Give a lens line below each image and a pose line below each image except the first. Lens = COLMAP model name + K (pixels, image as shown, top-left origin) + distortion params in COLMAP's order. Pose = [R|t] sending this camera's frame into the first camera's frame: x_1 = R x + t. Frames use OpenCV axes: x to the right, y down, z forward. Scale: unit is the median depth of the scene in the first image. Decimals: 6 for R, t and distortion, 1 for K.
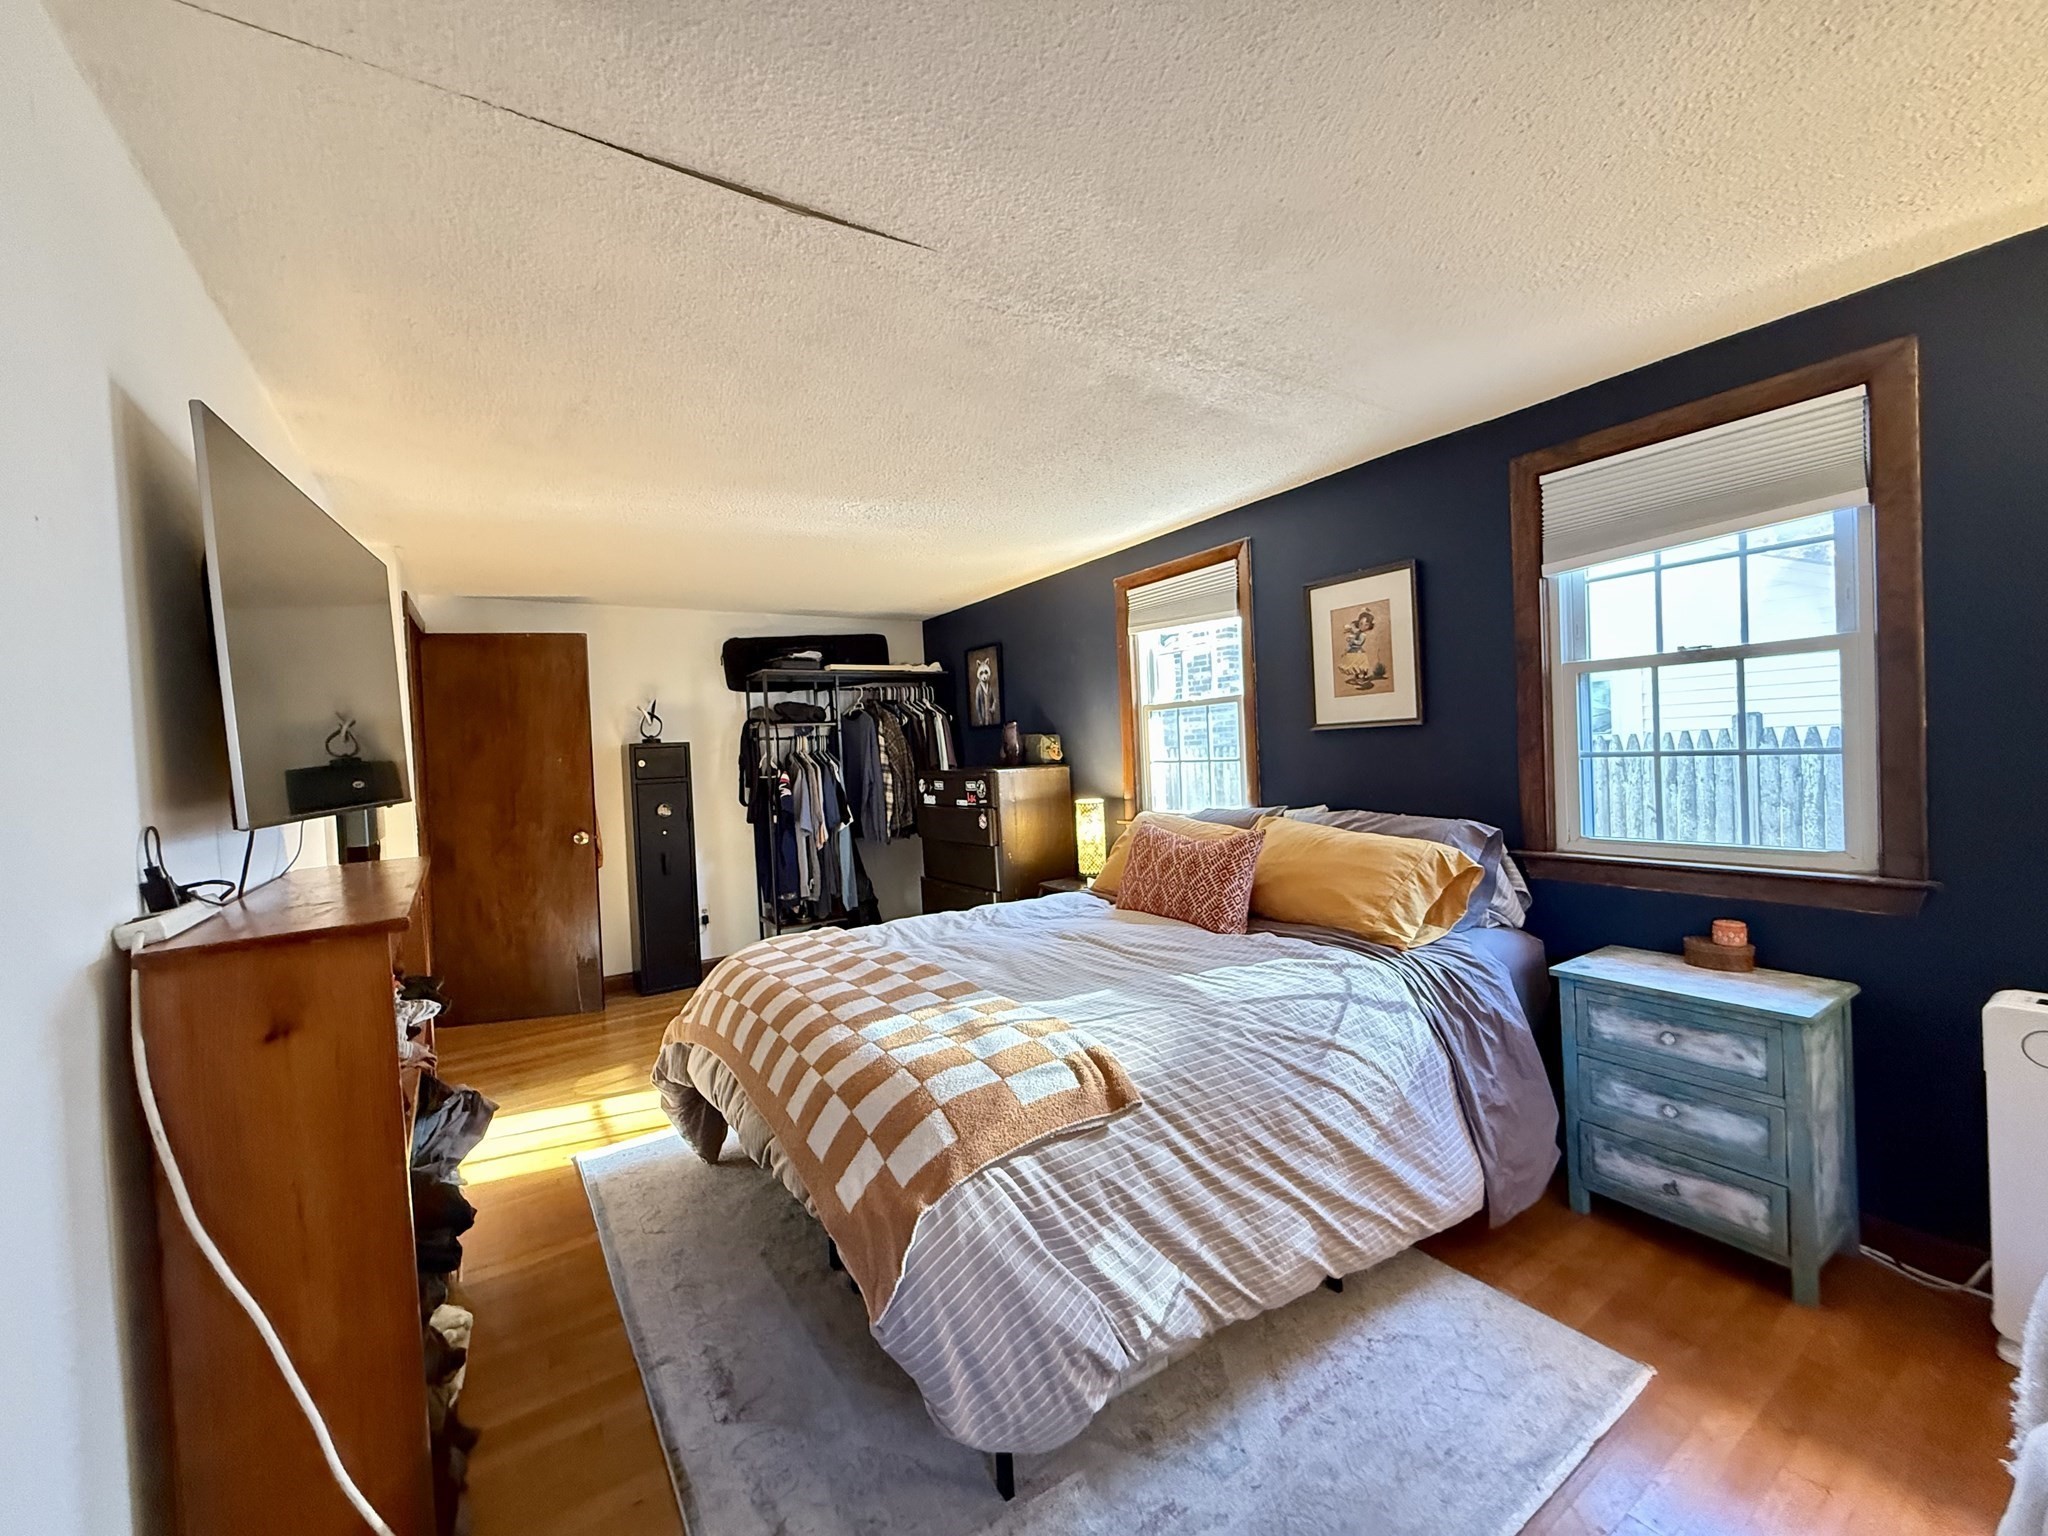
lens RADIAL K [[815.9, 0, 1023.7], [0, 815.9, 768.8], [0, 0, 1]] dist [-0.000338, 0.000236]
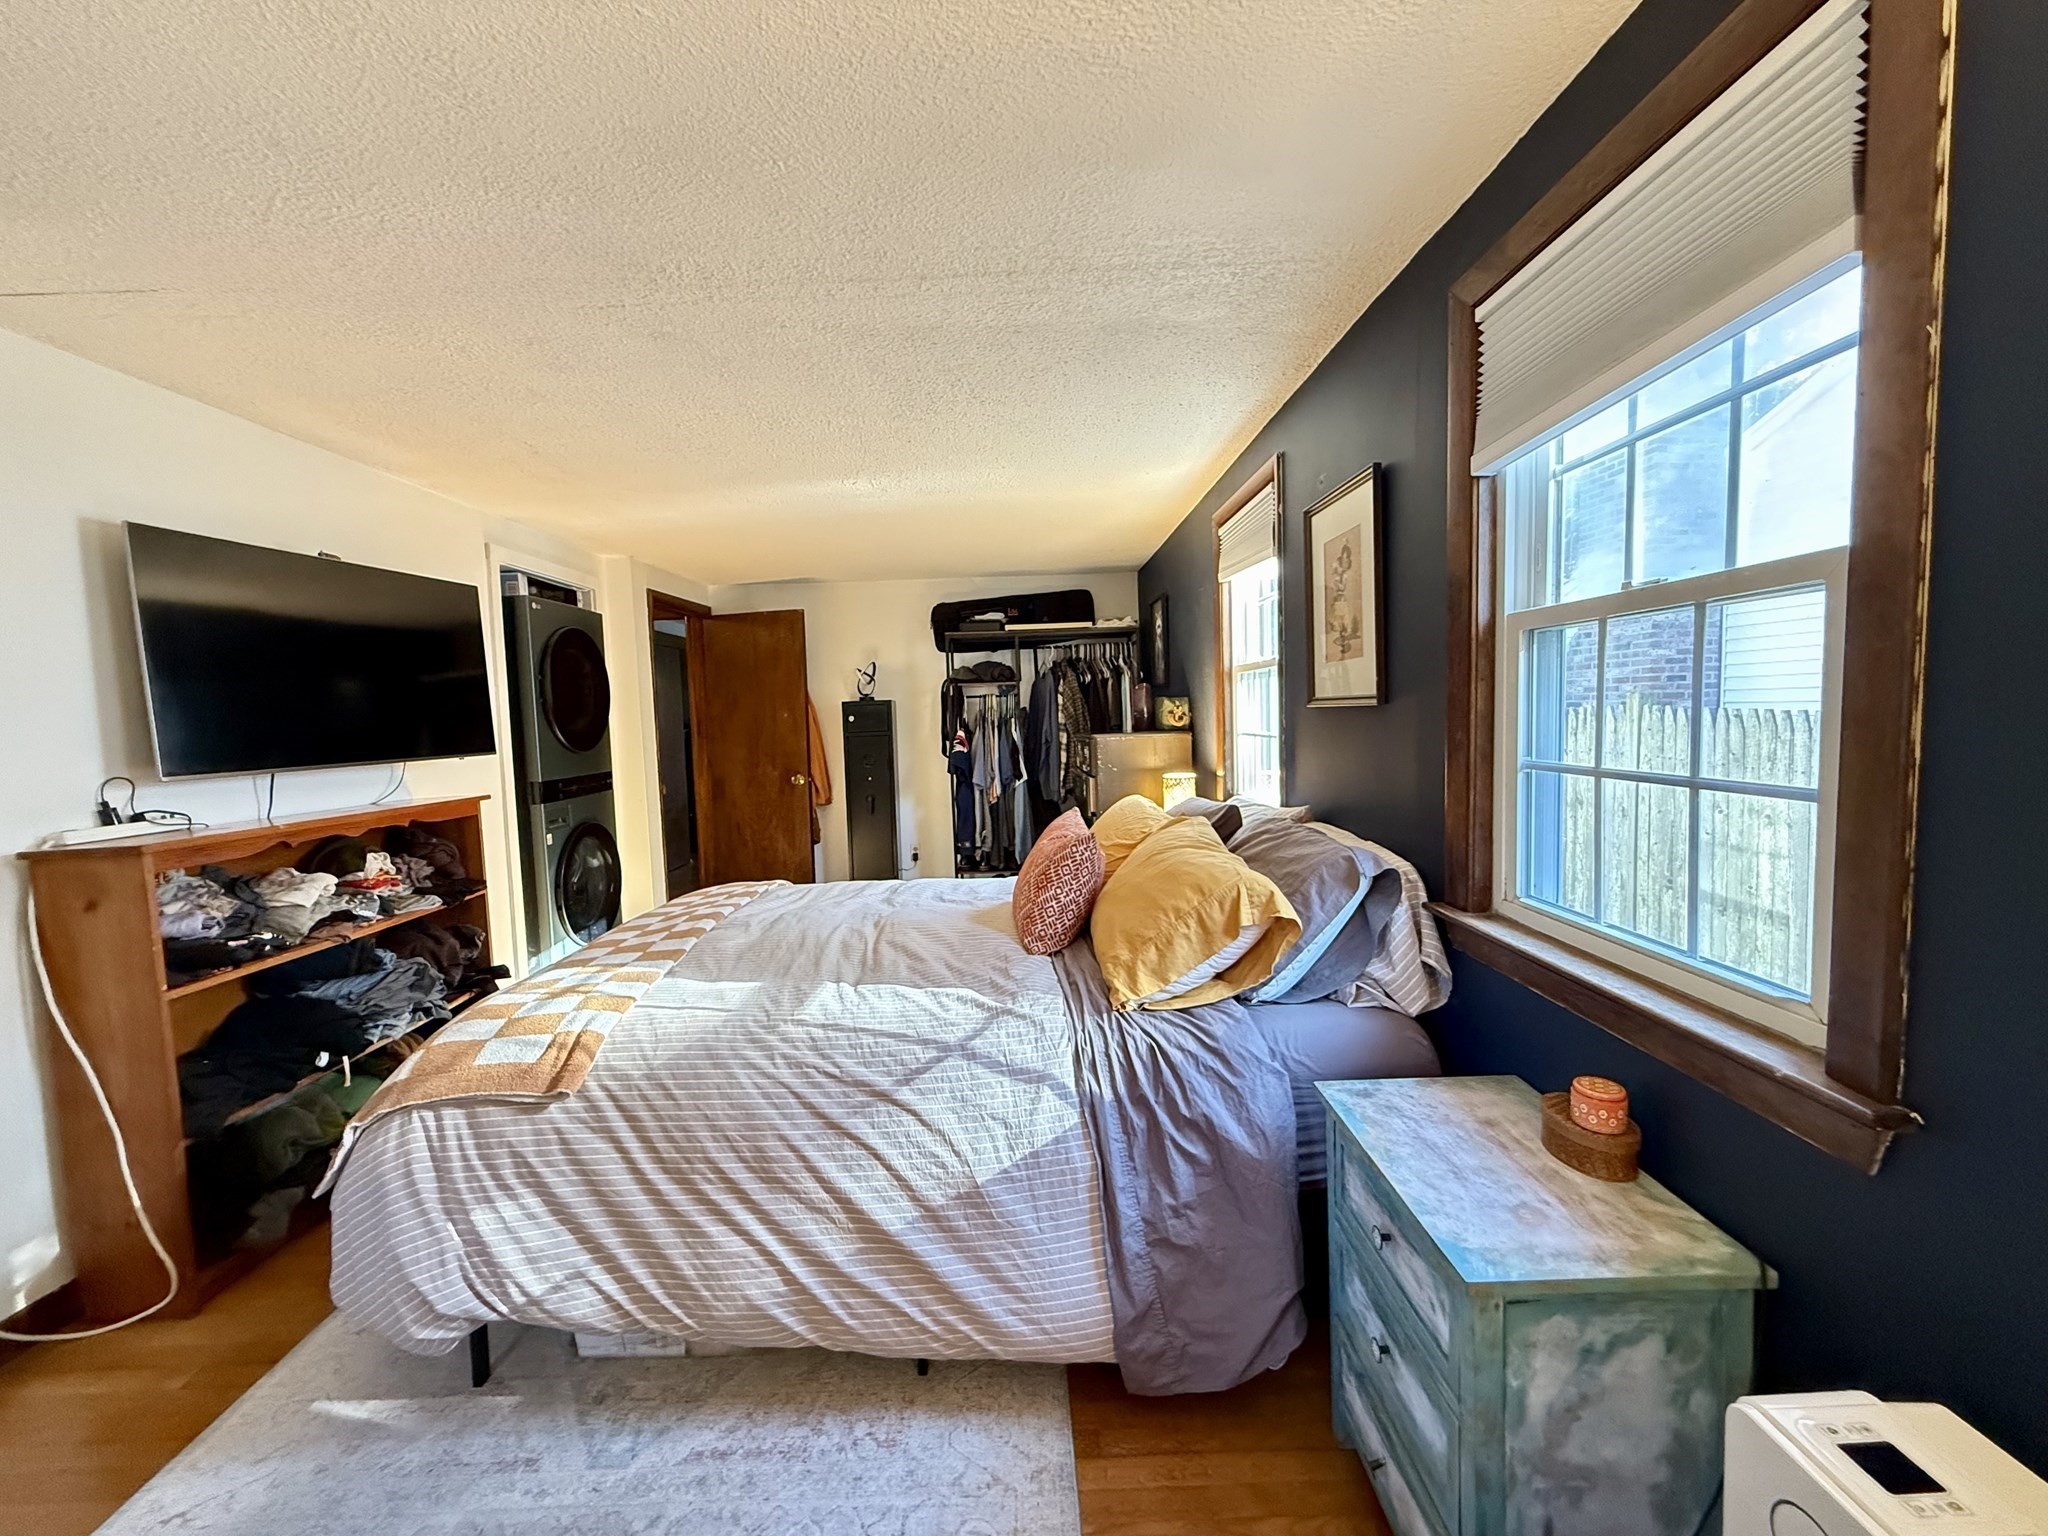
lens RADIAL K [[815.9, 0, 1029.6], [0, 815.9, 770.0], [0, 0, 1]] dist [-0.000338, 0.000236]
pose [[0.840983, 0.057838, -0.537961, 0.845451], [-0.018435, 0.996756, 0.078345, -0.065497], [0.540747, -0.055970, 0.839321, 0.340649]]
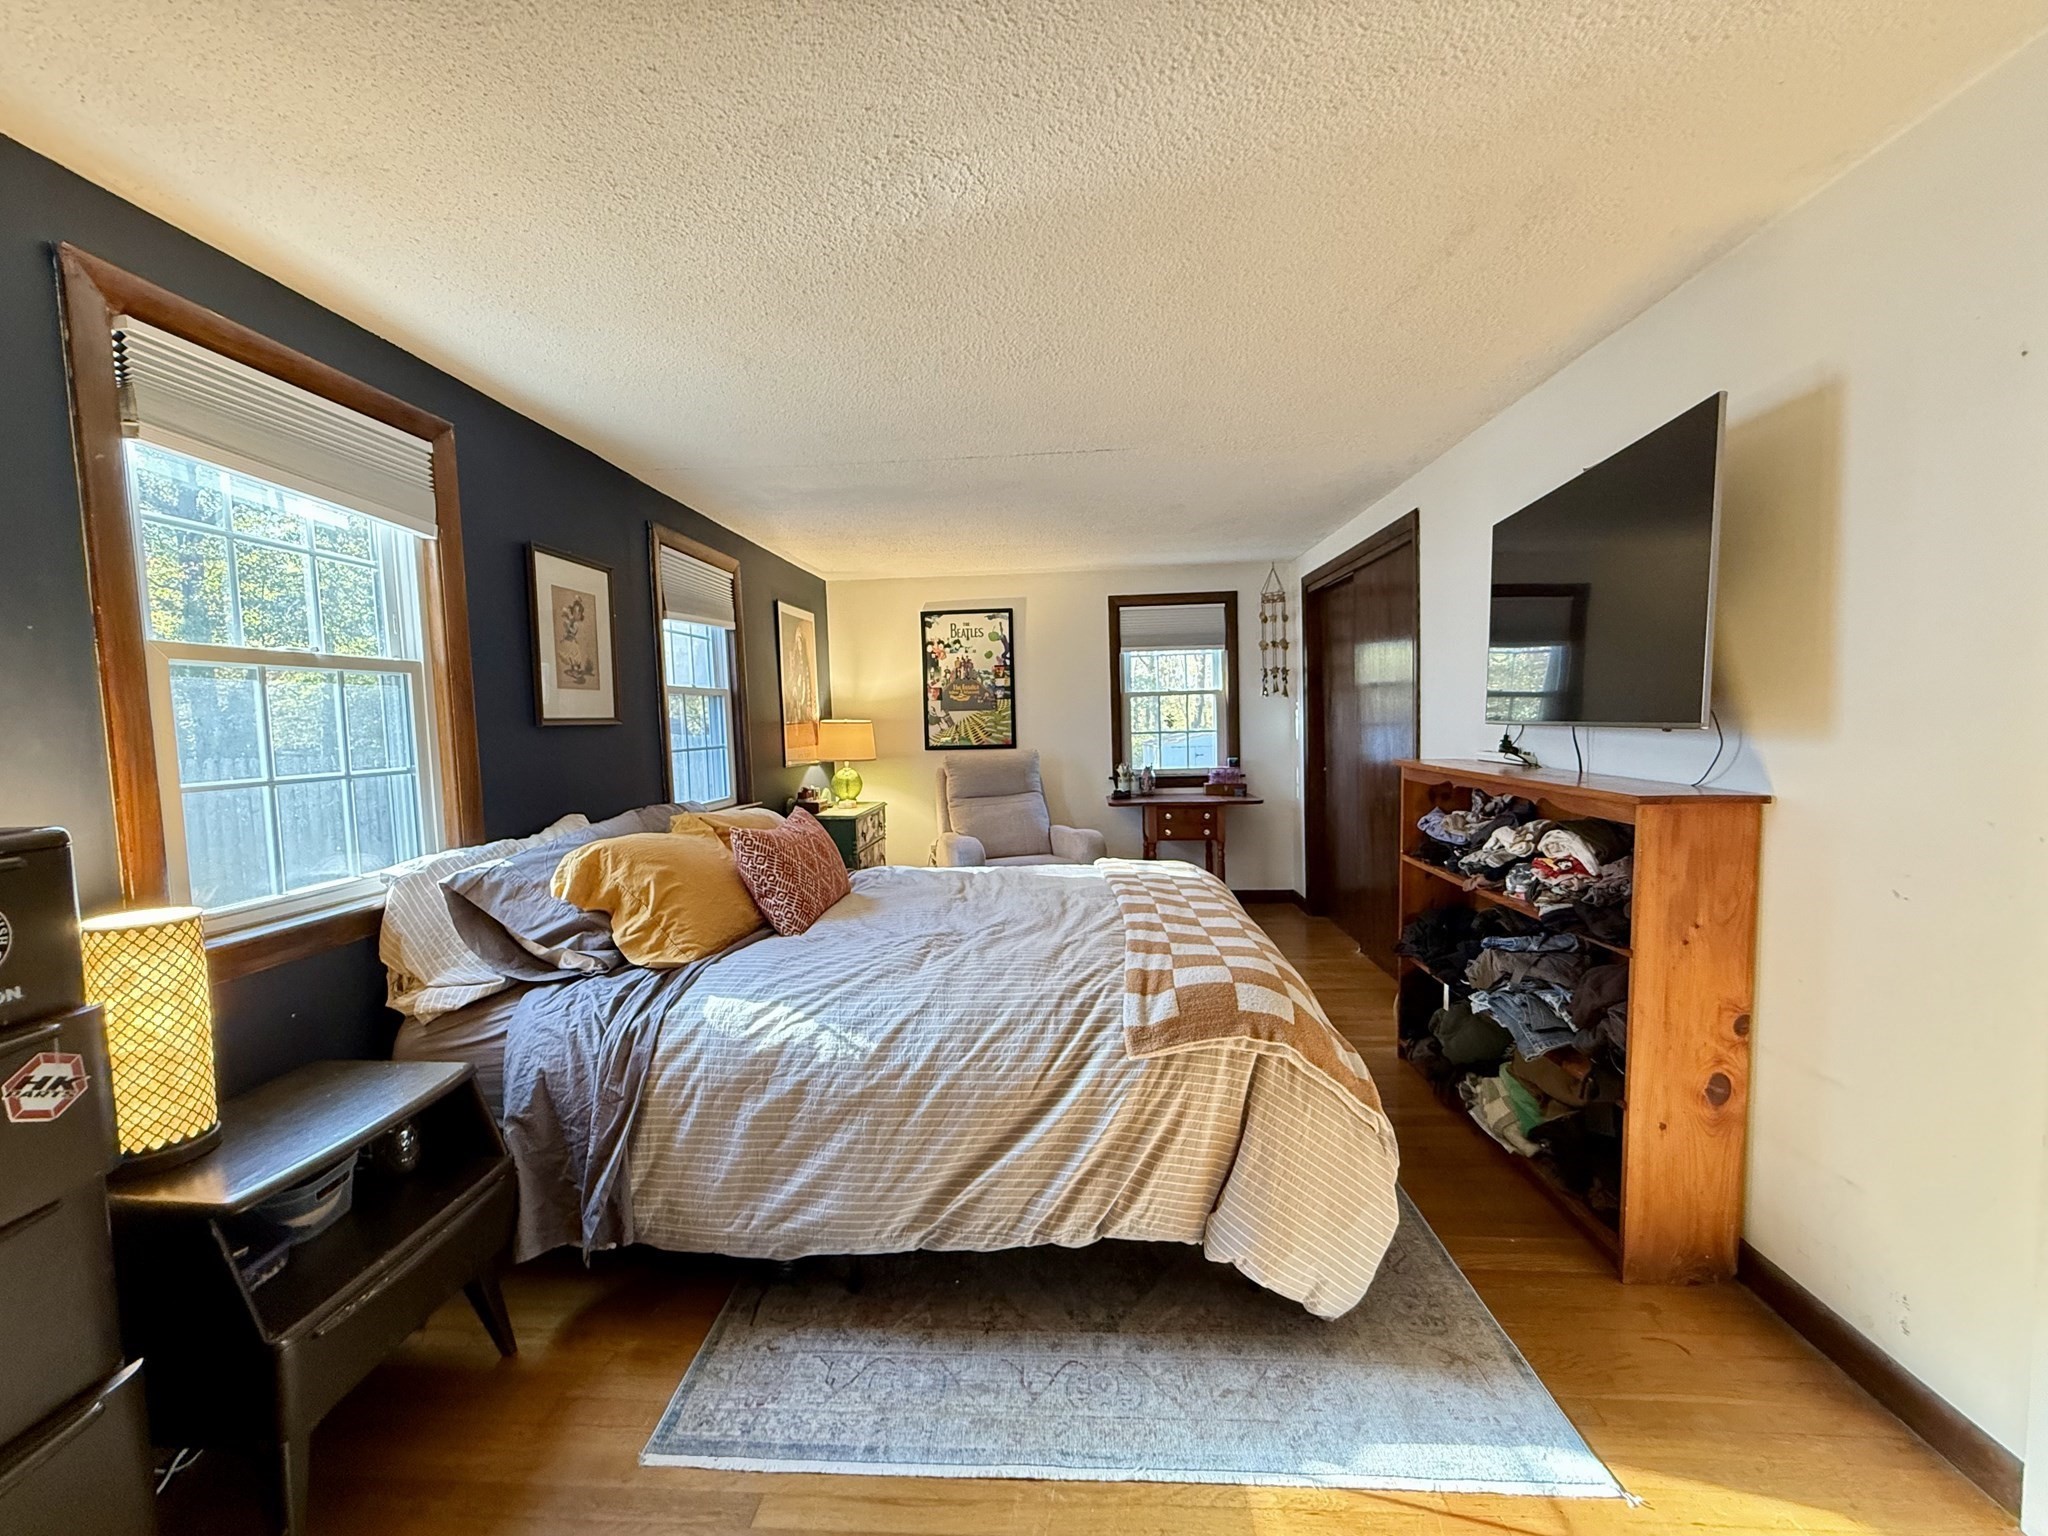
lens RADIAL K [[815.9, 0, 1019.3], [0, 815.9, 767.7], [0, 0, 1]] dist [-0.000338, 0.000236]
pose [[-0.788491, 0.027997, 0.614409, -0.778387], [0.074672, 0.995931, 0.050447, -0.017011], [-0.610497, 0.085656, -0.787373, 2.070820]]
